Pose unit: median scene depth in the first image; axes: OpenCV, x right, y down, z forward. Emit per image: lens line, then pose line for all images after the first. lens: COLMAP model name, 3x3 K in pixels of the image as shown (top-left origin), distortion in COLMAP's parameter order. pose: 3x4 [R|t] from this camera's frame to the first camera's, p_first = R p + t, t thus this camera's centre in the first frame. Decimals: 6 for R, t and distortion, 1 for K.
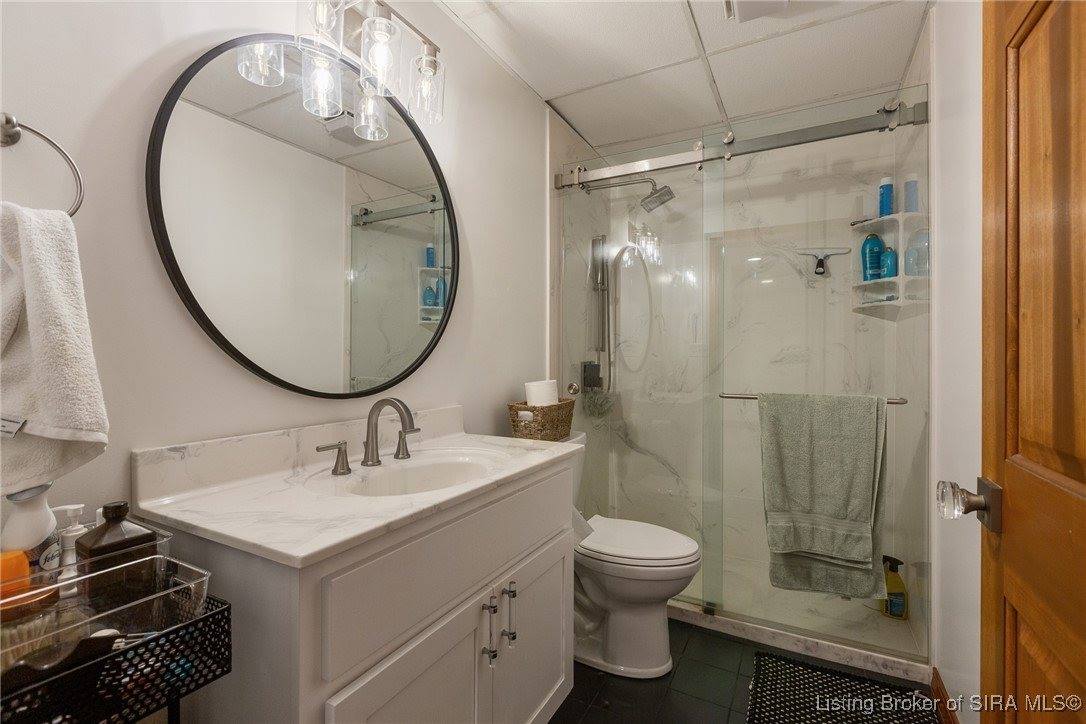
lens RADIAL K [[487.0, 0, 548.3], [0, 487.0, 359.5], [0, 0, 1]] dist [0.002855, 0.000068]
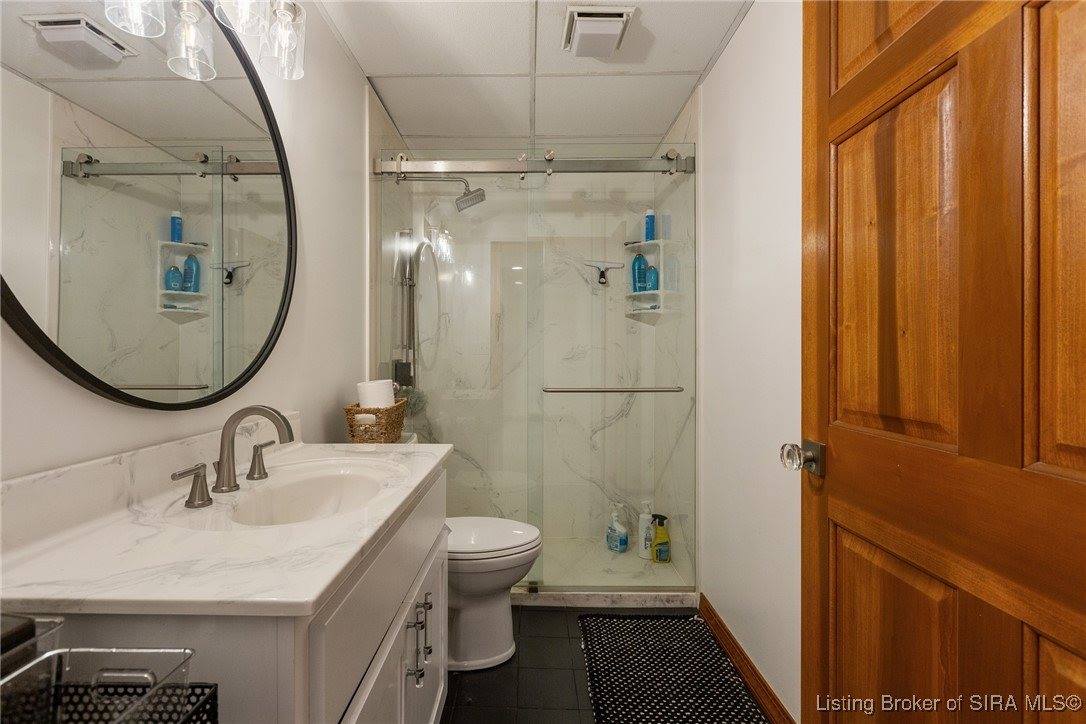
lens RADIAL K [[487.0, 0, 549.3], [0, 487.0, 357.6], [0, 0, 1]] dist [0.002855, 0.000068]
pose [[0.889189, -0.003968, 0.457523, -0.128608], [0.003409, 0.999992, 0.002048, -0.000705], [-0.457527, -0.000261, 0.889195, 0.022663]]
